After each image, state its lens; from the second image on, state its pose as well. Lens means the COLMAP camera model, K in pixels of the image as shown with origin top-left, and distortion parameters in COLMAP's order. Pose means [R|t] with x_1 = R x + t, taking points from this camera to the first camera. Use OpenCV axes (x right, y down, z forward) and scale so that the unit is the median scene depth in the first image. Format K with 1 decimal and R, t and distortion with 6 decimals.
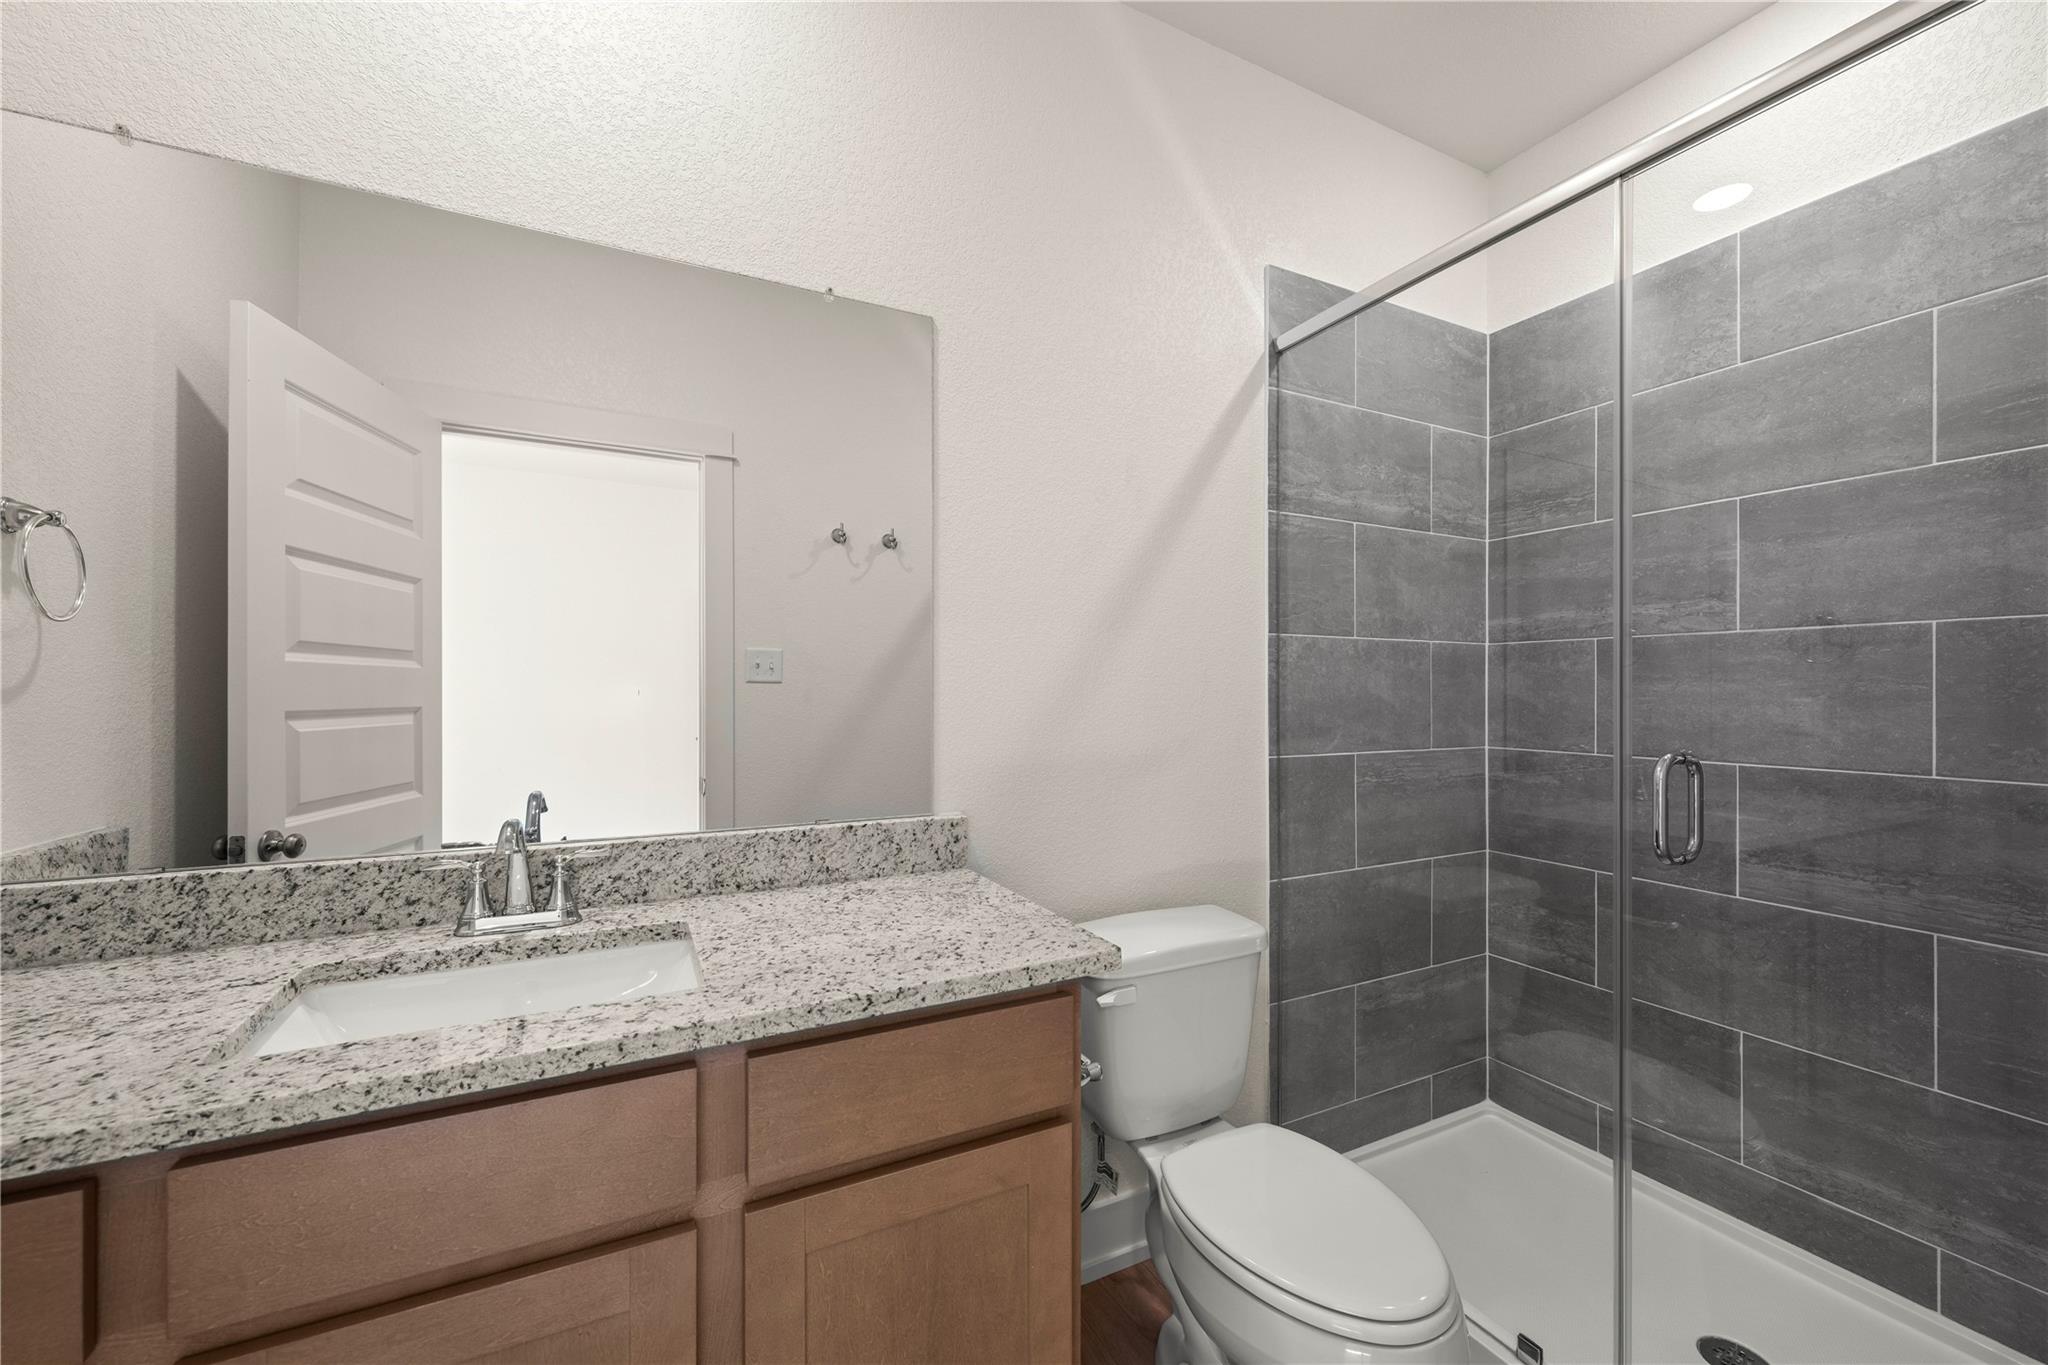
lens RADIAL K [[808.4, 0, 1034.5], [0, 808.4, 692.3], [0, 0, 1]] dist [0.000698, -0.000601]
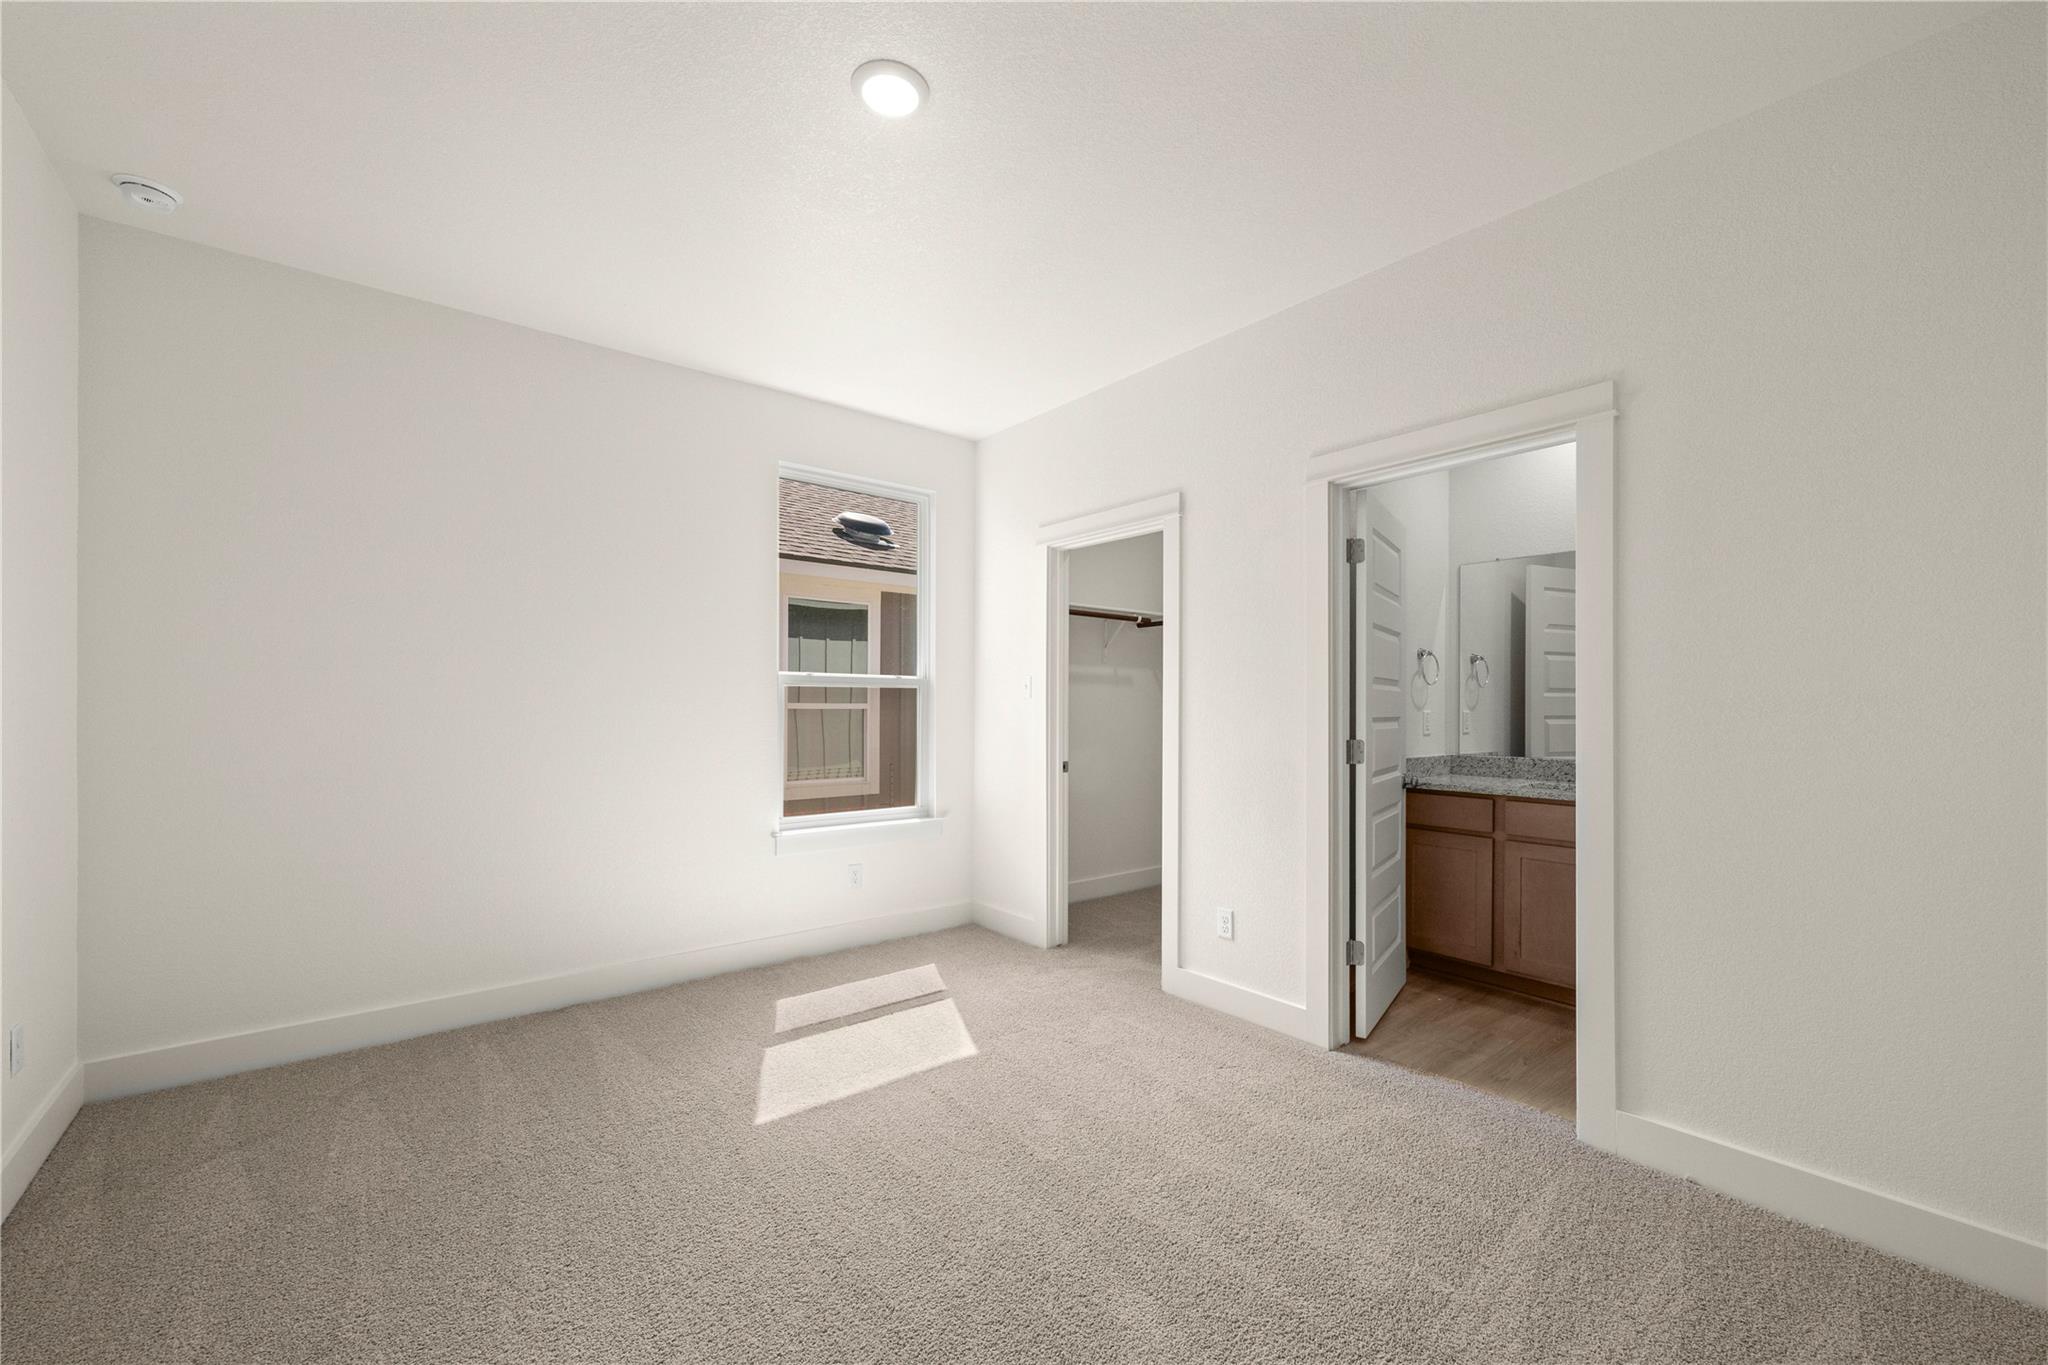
lens RADIAL K [[819.7, 0, 1040.0], [0, 819.7, 717.3], [0, 0, 1]] dist [0.000408, -0.000058]
pose [[0.224129, 0.006458, -0.974538, 1.533631], [0.001473, 0.999975, 0.006966, 0.009681], [0.974558, -0.002997, 0.224114, -1.400327]]
